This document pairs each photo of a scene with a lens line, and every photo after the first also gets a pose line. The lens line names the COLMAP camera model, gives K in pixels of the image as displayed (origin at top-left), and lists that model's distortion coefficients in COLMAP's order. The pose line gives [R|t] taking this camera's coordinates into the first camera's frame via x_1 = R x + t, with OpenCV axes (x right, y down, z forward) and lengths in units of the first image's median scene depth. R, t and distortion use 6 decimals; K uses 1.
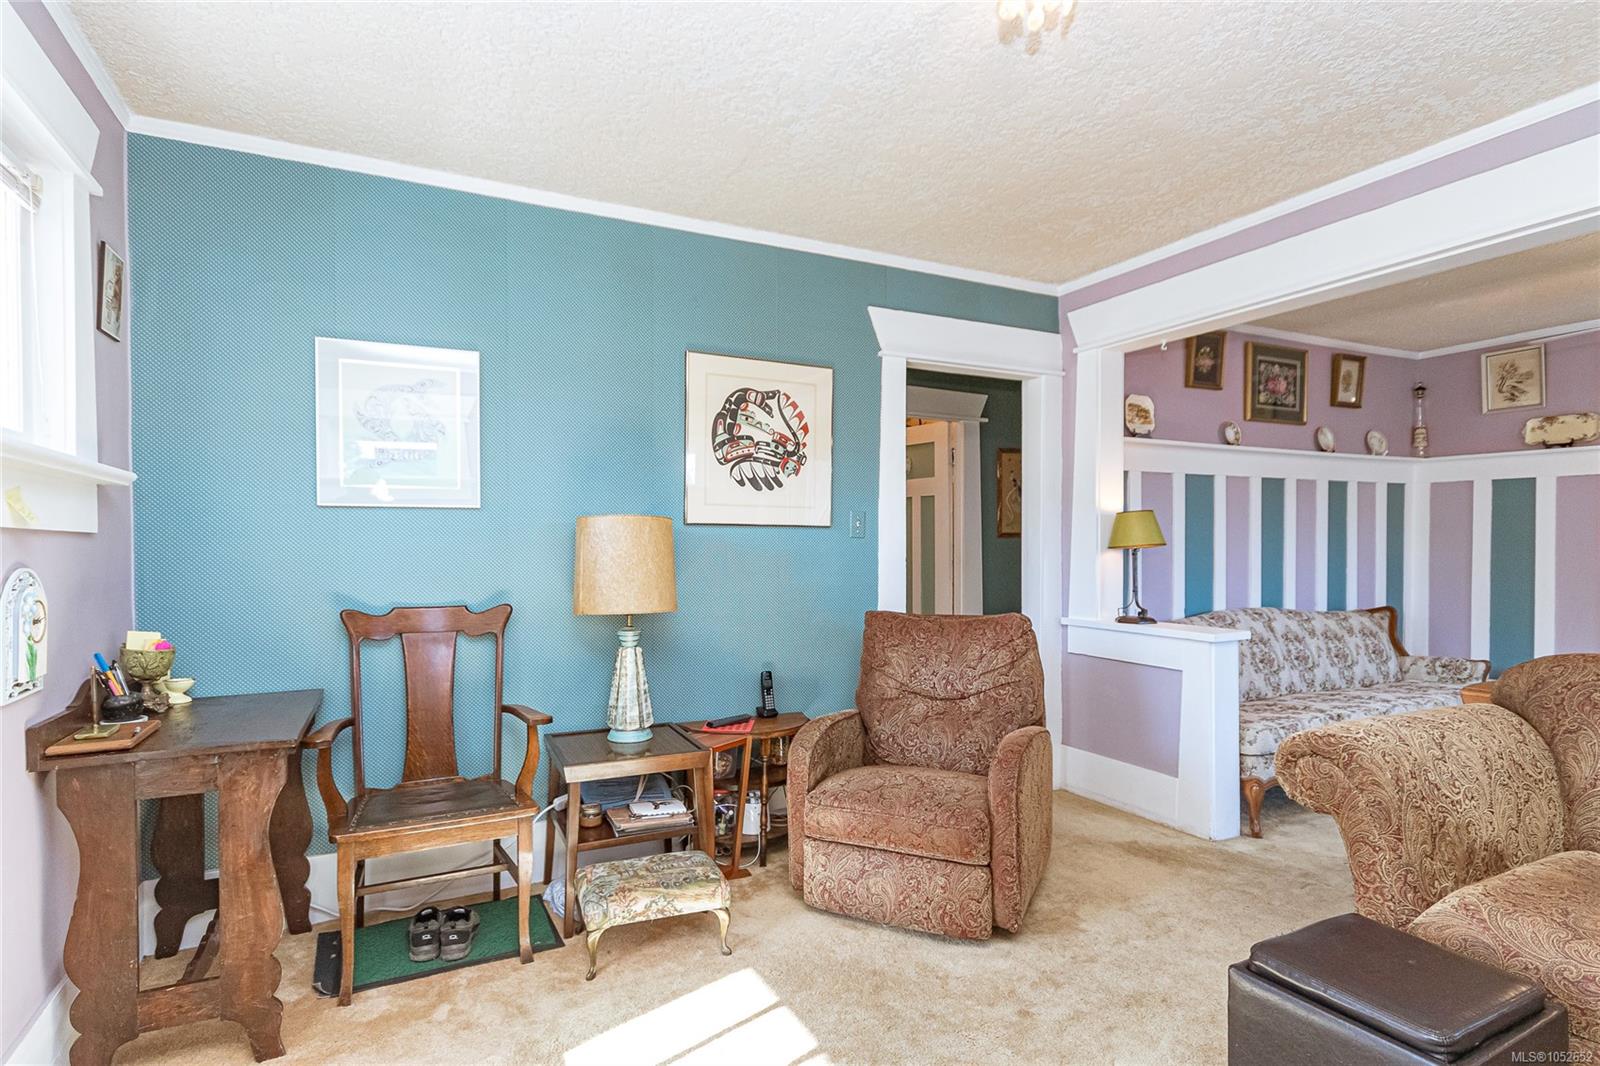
lens RADIAL K [[813.7, 0, 800.0], [0, 813.7, 533.0], [0, 0, 1]] dist [0.012485, -0.000761]
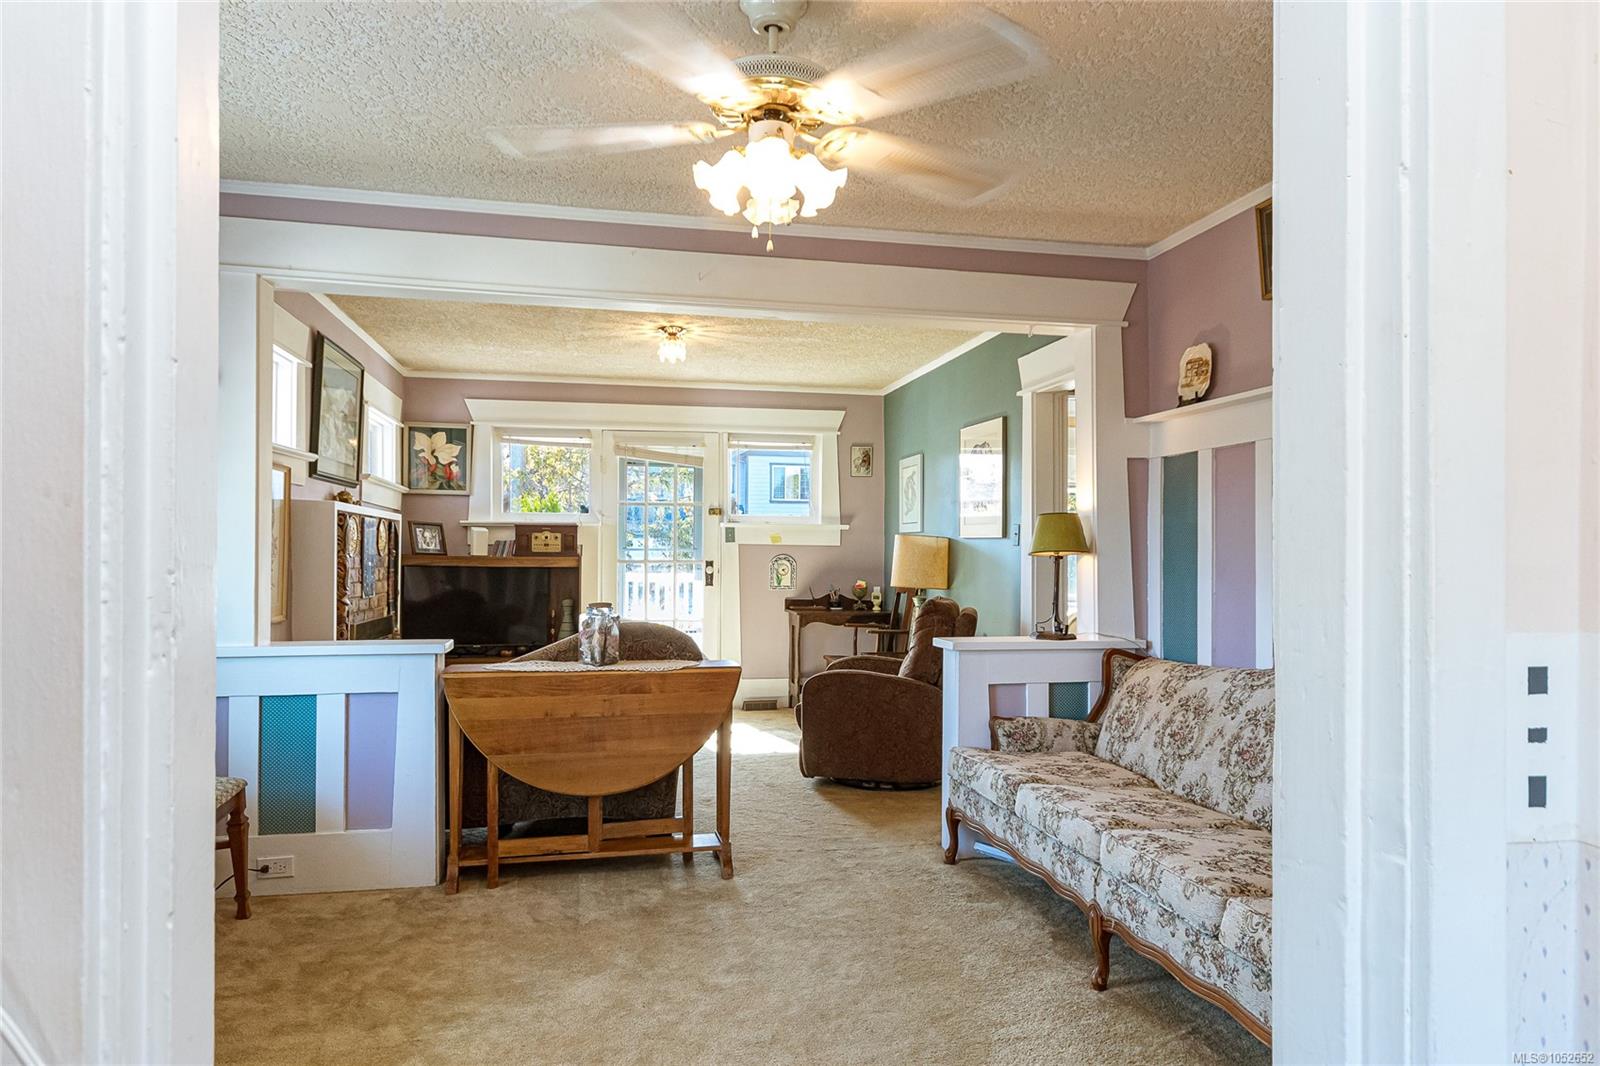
lens RADIAL K [[1033.5, 0, 800.0], [0, 1033.5, 533.0], [0, 0, 1]] dist [0.006299, 0.001038]
pose [[-0.262747, -0.025101, -0.964538, 1.207638], [-0.003509, 0.999680, -0.025059, 0.017737], [0.964858, -0.003200, -0.262751, 0.790051]]
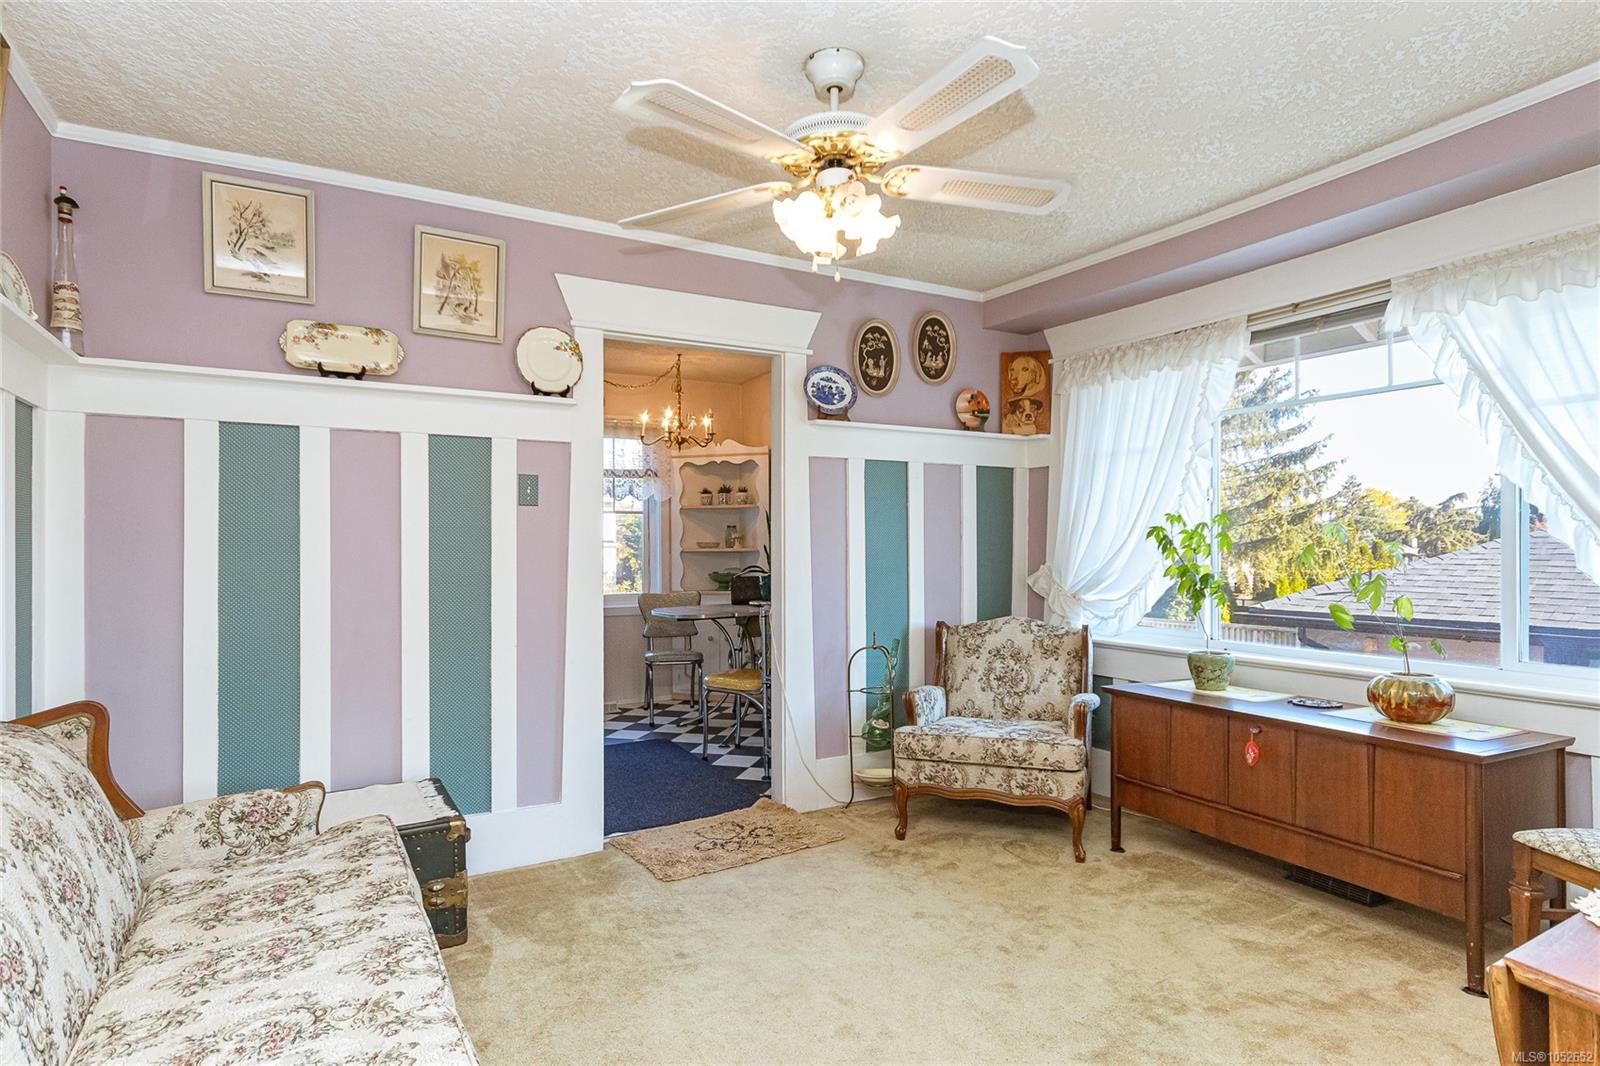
lens RADIAL K [[836.5, 0, 800.3], [0, 836.5, 546.4], [0, 0, 1]] dist [0.016149, -0.000732]
pose [[-0.064453, -0.003043, 0.997916, 0.293769], [0.002847, 0.999991, 0.003233, 0.015324], [-0.997917, 0.003049, -0.064444, 0.695629]]
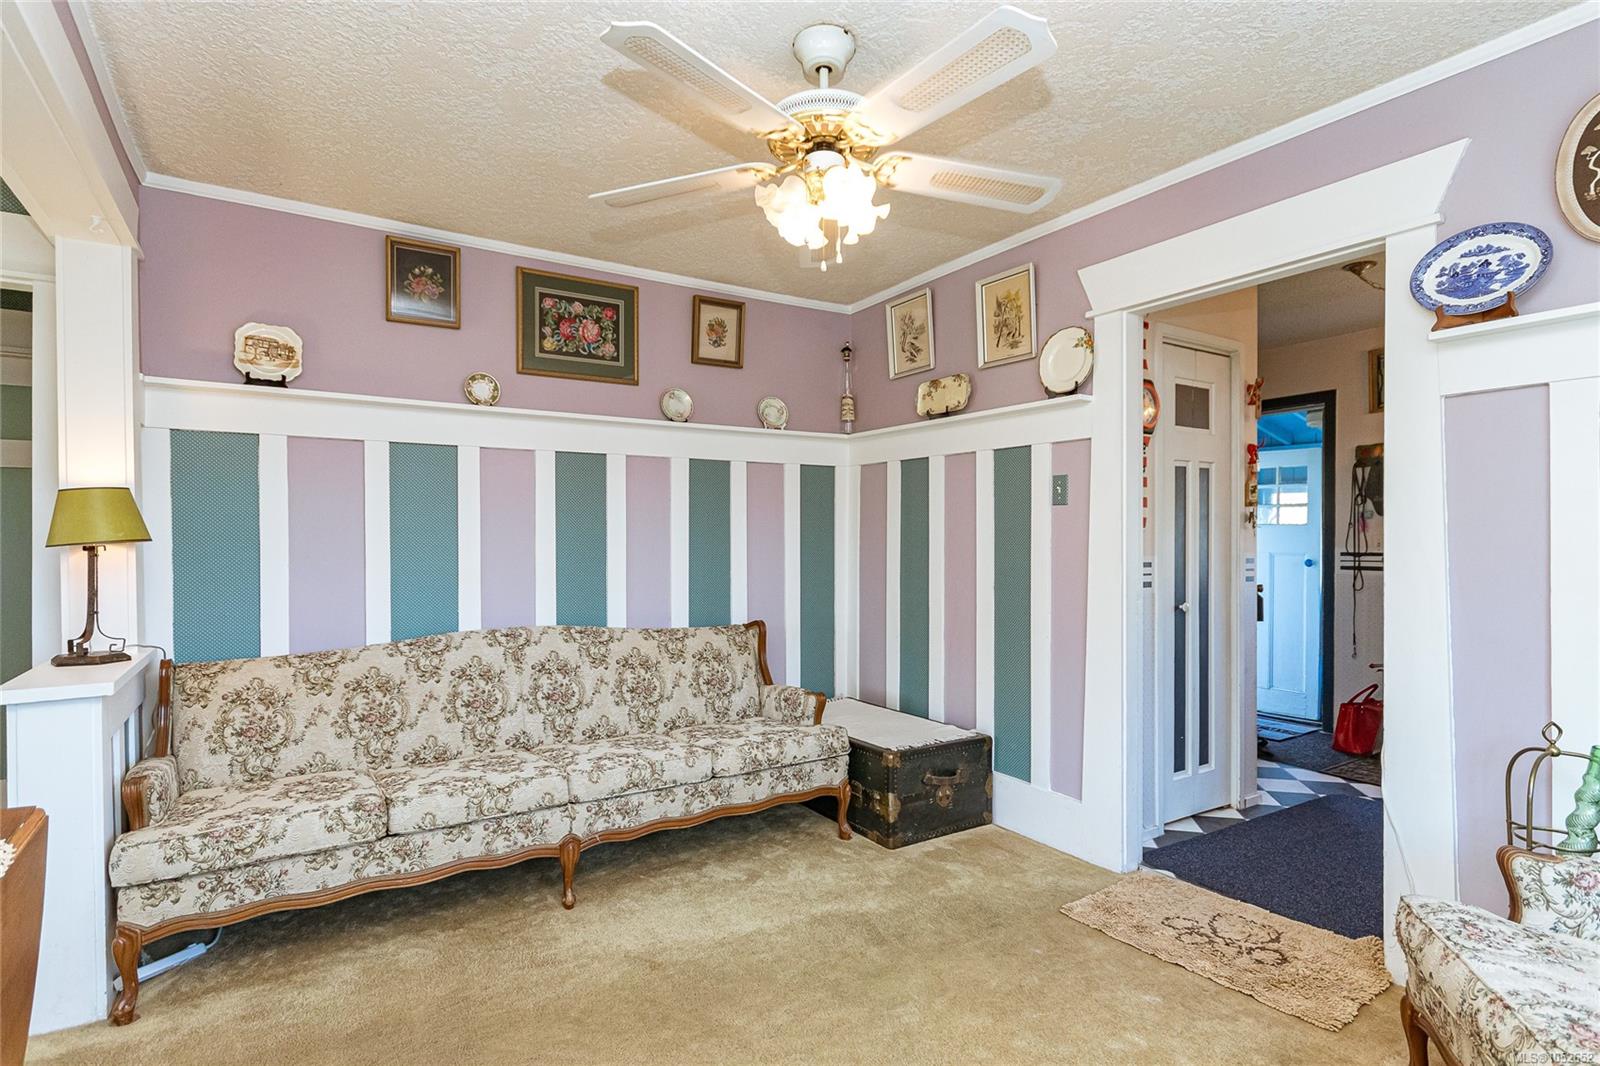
lens RADIAL K [[813.7, 0, 800.0], [0, 813.7, 533.0], [0, 0, 1]] dist [0.012485, -0.000761]
pose [[0.992172, -0.002934, 0.124845, 0.675233], [0.003315, 0.999990, -0.002848, 0.009221], [-0.124836, 0.003239, 0.992172, 0.226390]]
